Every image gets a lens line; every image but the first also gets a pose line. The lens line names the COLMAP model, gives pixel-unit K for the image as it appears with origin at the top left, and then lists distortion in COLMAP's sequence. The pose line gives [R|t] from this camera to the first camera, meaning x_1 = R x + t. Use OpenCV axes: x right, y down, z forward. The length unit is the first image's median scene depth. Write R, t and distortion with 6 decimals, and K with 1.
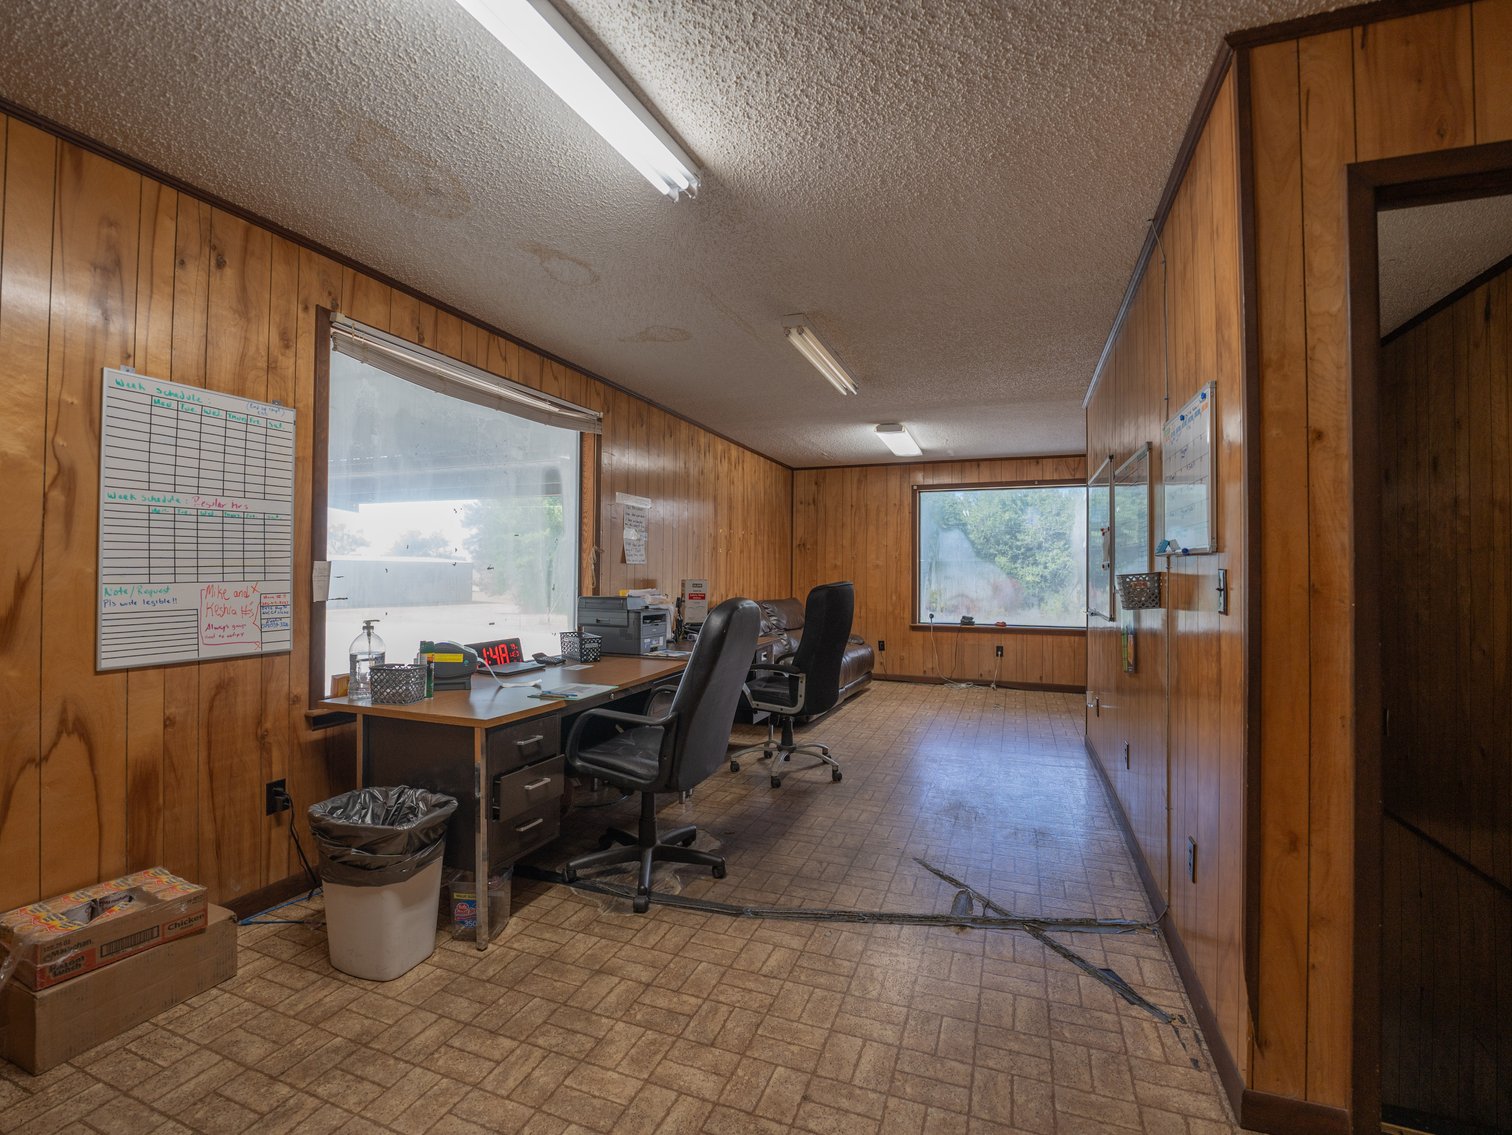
lens RADIAL K [[685.3, 0, 756.2], [0, 685.3, 564.4], [0, 0, 1]] dist [-0.030740, 0.003493]
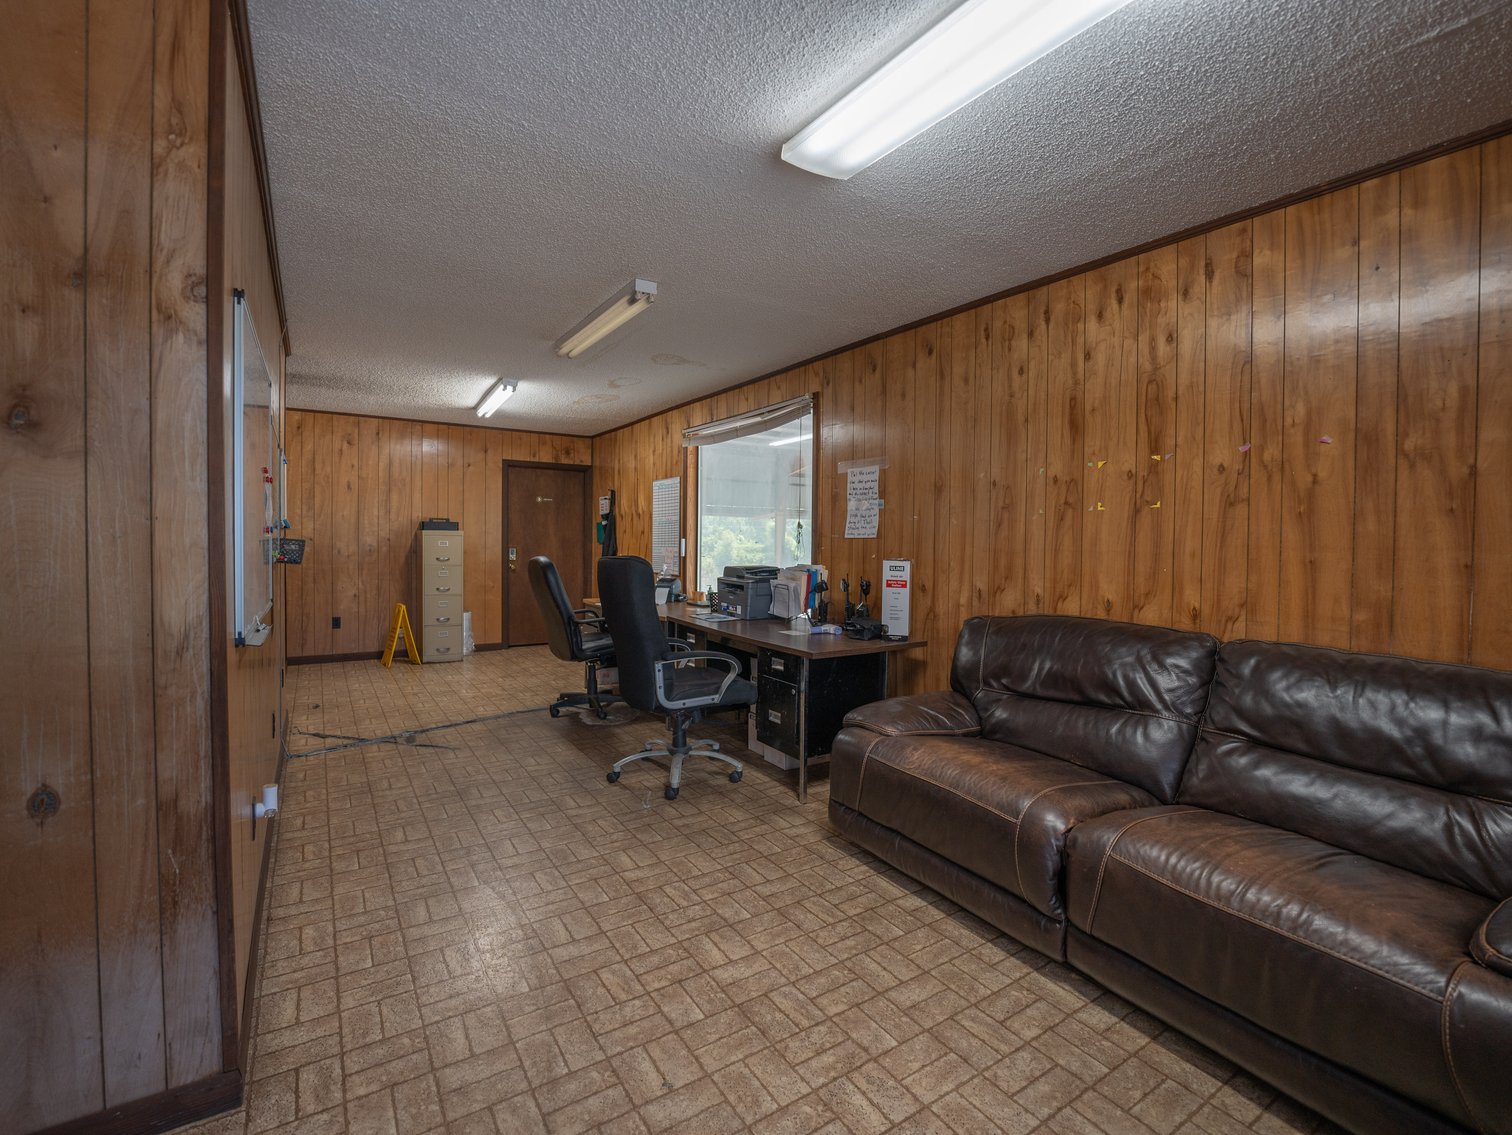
lens RADIAL K [[685.3, 0, 758.8], [0, 685.3, 562.5], [0, 0, 1]] dist [-0.030740, 0.003493]
pose [[-0.590396, 0.016672, -0.806941, 0.811684], [-0.005808, 0.999673, 0.024904, 0.012785], [0.807093, 0.019389, -0.590106, 1.901431]]
